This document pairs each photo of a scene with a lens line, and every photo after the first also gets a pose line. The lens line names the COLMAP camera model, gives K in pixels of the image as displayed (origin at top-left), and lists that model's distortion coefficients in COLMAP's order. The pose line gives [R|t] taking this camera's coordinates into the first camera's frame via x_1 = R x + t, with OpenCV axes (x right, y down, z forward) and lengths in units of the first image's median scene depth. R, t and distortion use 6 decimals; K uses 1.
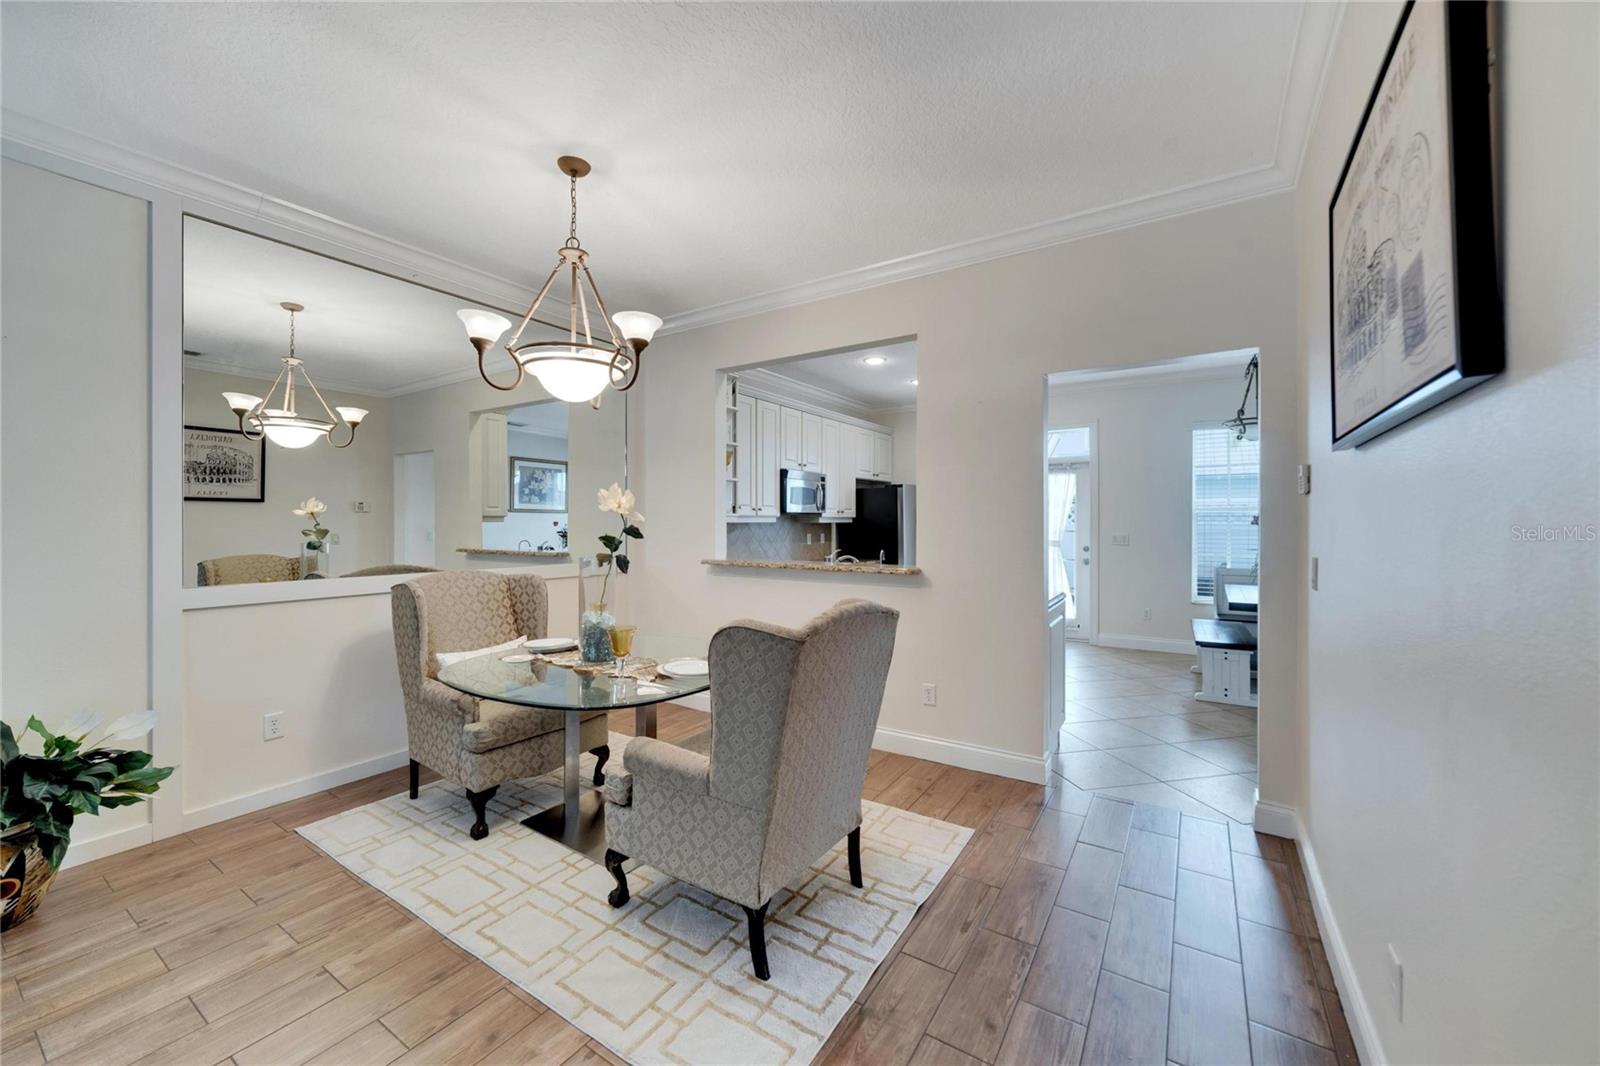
lens RADIAL K [[613.8, 0, 799.1], [0, 613.8, 530.6], [0, 0, 1]] dist [-0.005028, 0.002489]
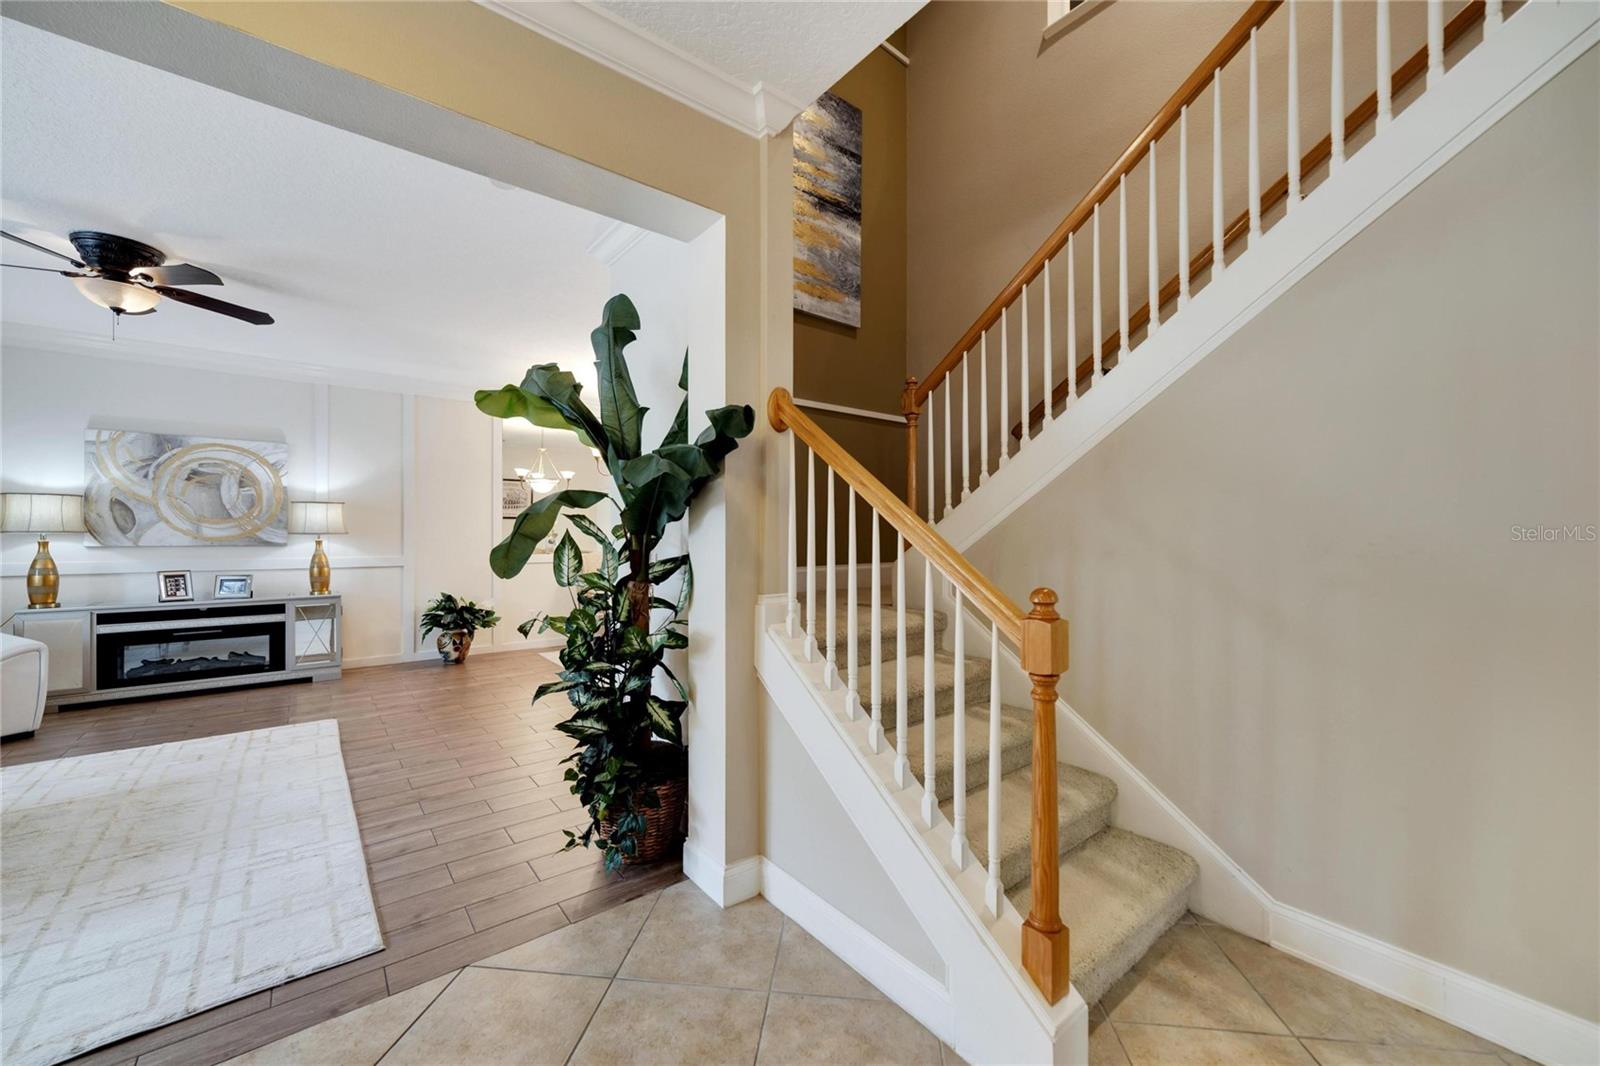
lens RADIAL K [[613.8, 0, 797.8], [0, 613.8, 533.6], [0, 0, 1]] dist [-0.005028, 0.002489]
pose [[0.951987, 0.001832, -0.306133, 0.454050], [-0.005642, 0.999917, -0.011559, 0.013661], [0.306086, 0.012732, 0.951919, -0.507490]]
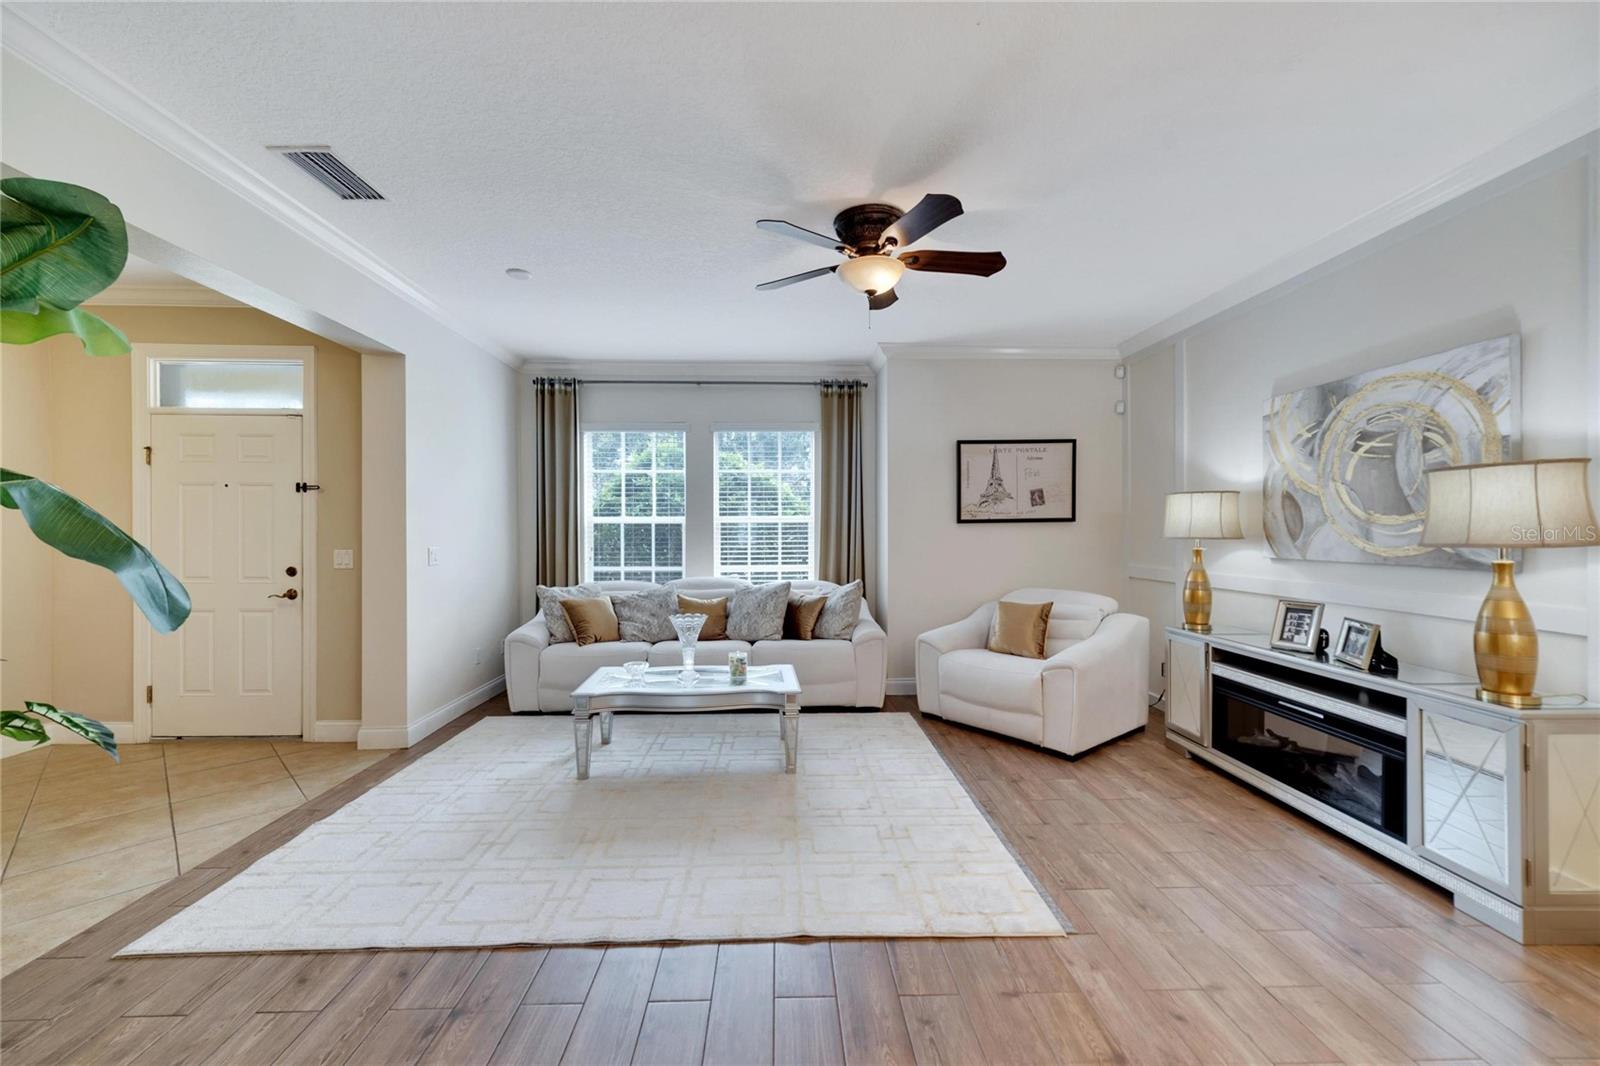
lens RADIAL K [[613.8, 0, 794.8], [0, 613.8, 534.5], [0, 0, 1]] dist [-0.005028, 0.002489]
pose [[-0.819288, 0.001243, -0.573381, 0.009604], [-0.007471, 0.999890, 0.012842, -0.001522], [0.573334, 0.014805, -0.819188, 0.254064]]
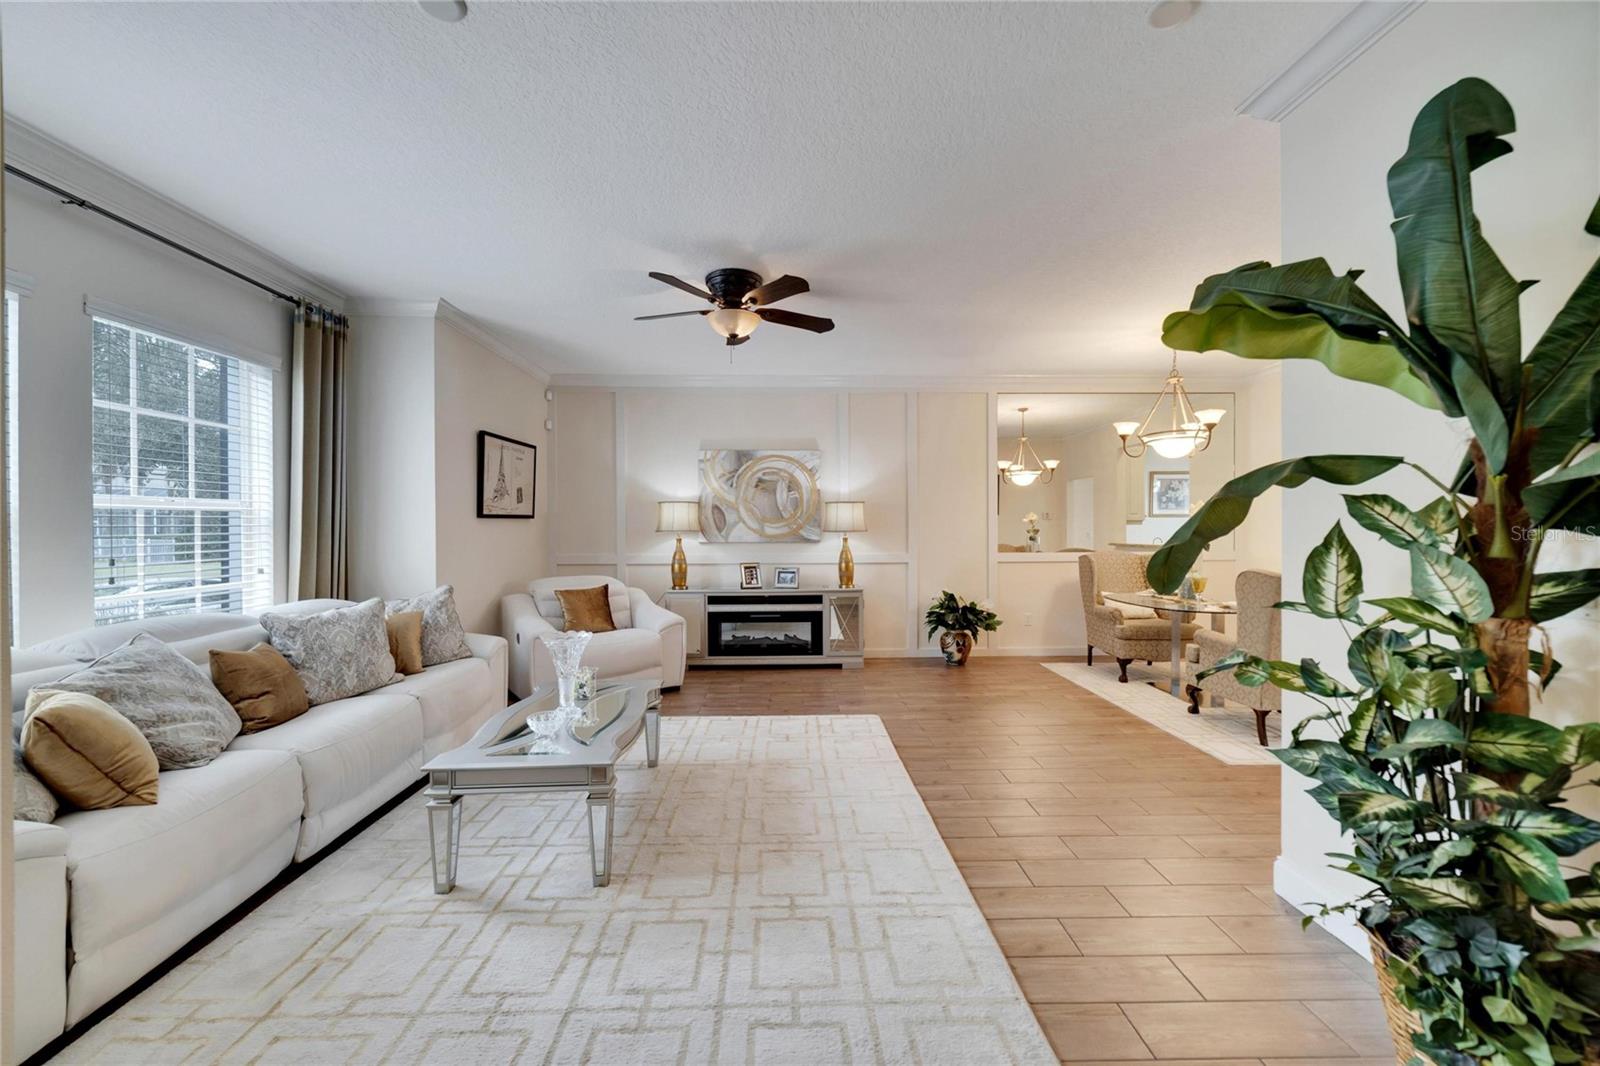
lens RADIAL K [[613.8, 0, 799.2], [0, 613.8, 532.6], [0, 0, 1]] dist [-0.005028, 0.002489]
pose [[0.566172, -0.000463, -0.824287, 0.247231], [-0.003966, 0.999987, -0.003286, 0.012943], [0.824277, 0.005130, 0.566163, -0.470700]]
